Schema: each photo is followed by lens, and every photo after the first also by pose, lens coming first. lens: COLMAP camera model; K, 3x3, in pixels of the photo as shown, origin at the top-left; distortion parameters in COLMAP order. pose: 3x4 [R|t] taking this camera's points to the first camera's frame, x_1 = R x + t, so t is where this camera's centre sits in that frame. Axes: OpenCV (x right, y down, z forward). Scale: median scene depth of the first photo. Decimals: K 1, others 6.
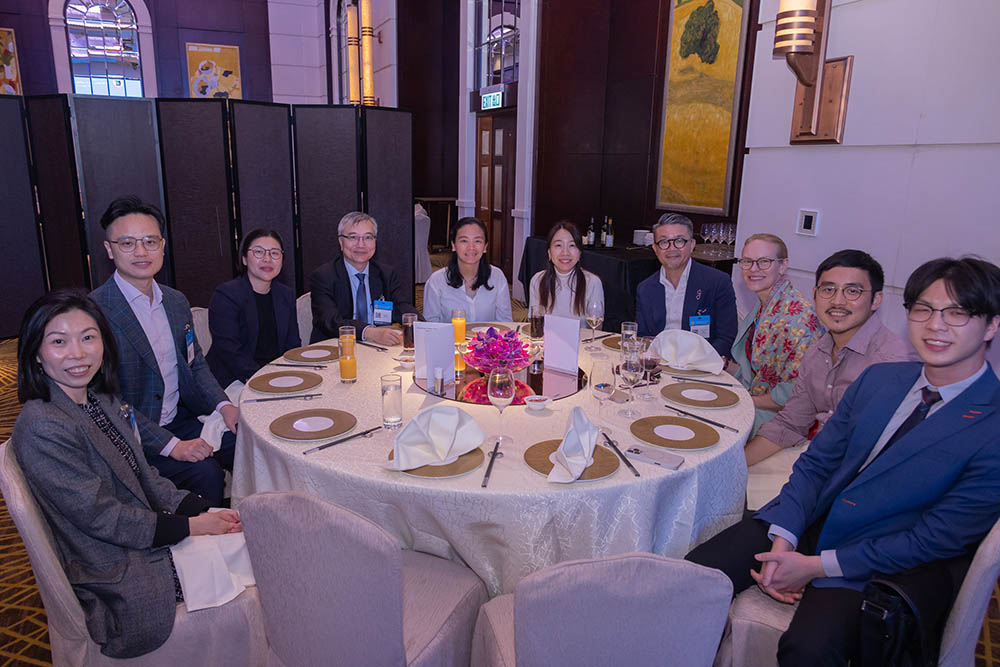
lens RADIAL K [[682.3, 0, 495.8], [0, 682.3, 334.3], [0, 0, 1]] dist [0.008306, -0.002834]
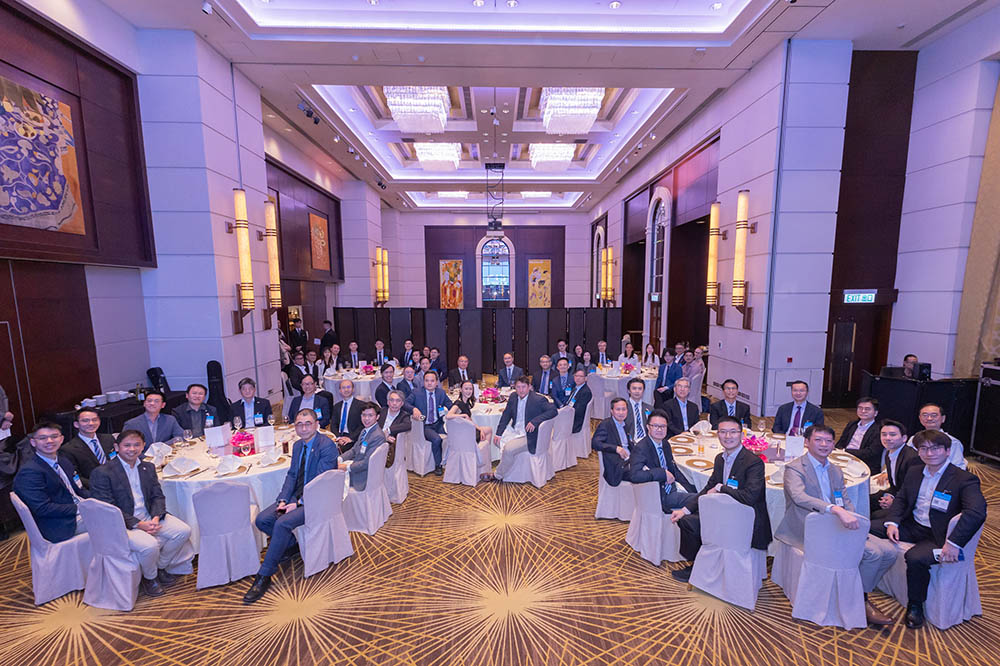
lens RADIAL K [[506.5, 0, 512.0], [0, 506.5, 361.5], [0, 0, 1]] dist [0.031428, 0.000454]
pose [[0.933818, 0.024956, -0.356878, 0.186999], [-0.066608, 0.992249, -0.104902, 0.153988], [0.351494, 0.121731, 0.928242, -1.024056]]
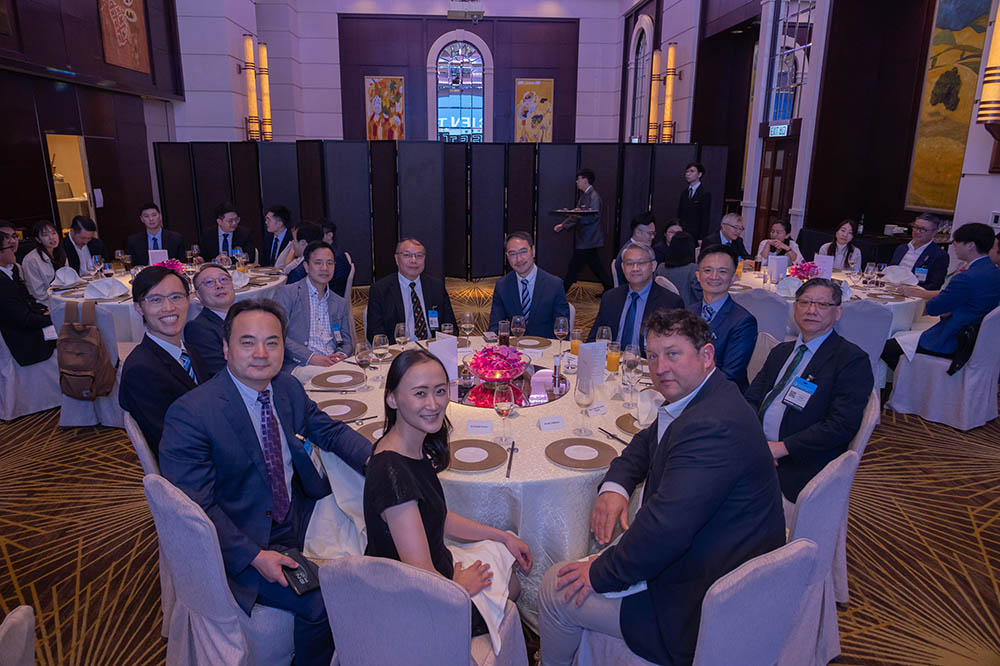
lens RADIAL K [[682.3, 0, 495.8], [0, 682.3, 333.8], [0, 0, 1]] dist [0.008306, -0.002834]
pose [[0.945390, 0.071837, -0.317926, -0.078138], [-0.071121, 0.997371, 0.013874, 0.092362], [0.318087, 0.009495, 0.948014, -0.502195]]
